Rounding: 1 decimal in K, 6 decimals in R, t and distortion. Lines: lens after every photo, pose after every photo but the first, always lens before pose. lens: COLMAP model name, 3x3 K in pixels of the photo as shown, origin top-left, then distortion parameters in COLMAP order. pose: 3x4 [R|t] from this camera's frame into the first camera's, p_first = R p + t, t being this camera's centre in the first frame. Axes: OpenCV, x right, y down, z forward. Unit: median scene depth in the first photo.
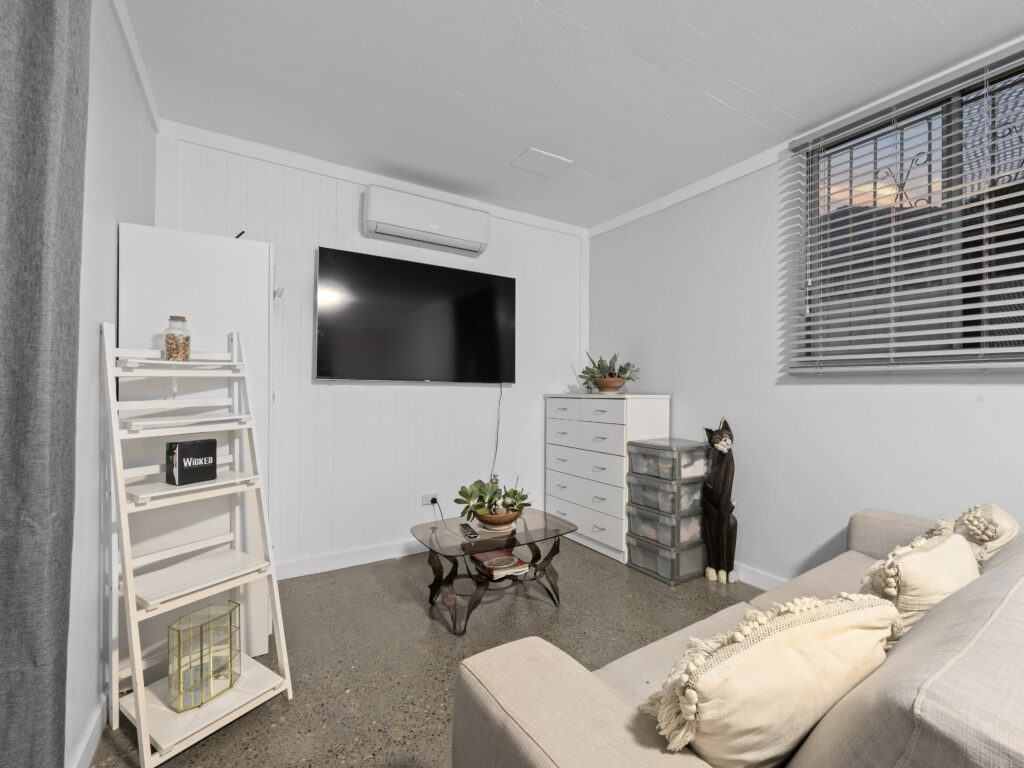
lens RADIAL K [[435.8, 0, 510.4], [0, 435.8, 386.6], [0, 0, 1]] dist [-0.003493, -0.000018]
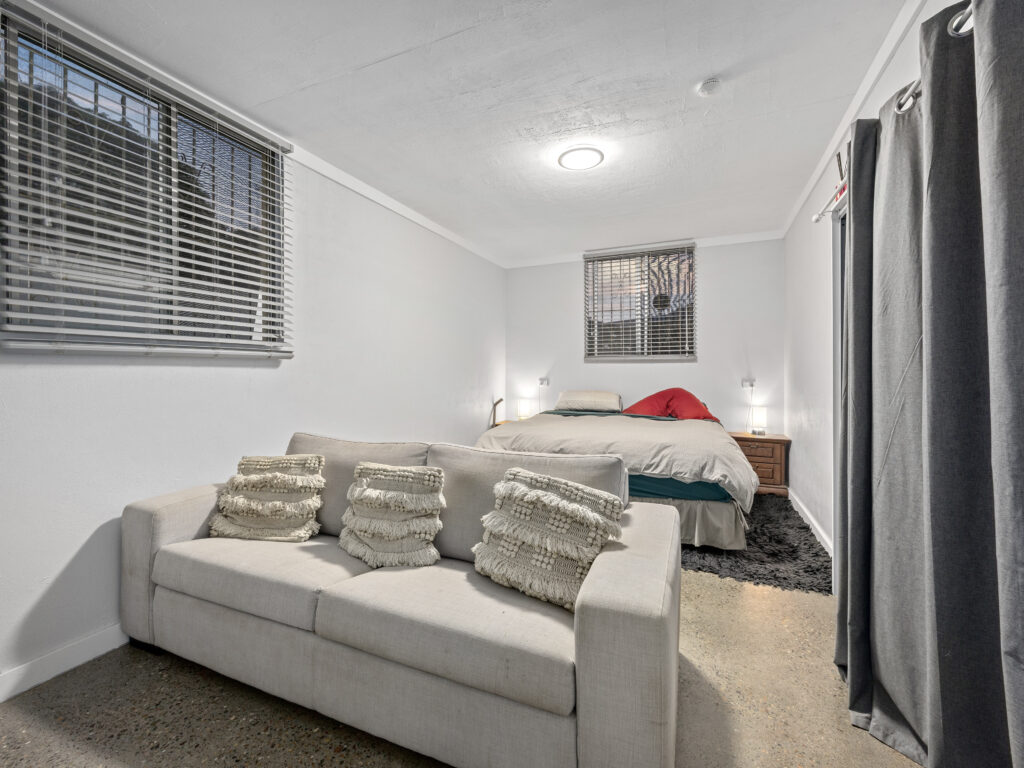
lens RADIAL K [[442.4, 0, 509.7], [0, 442.4, 375.4], [0, 0, 1]] dist [-0.001930, 0.000023]
pose [[-0.541570, -0.012874, 0.840557, -0.372809], [-0.002185, 0.999901, 0.013906, -0.000123], [-0.840653, 0.005694, -0.541545, 0.853294]]
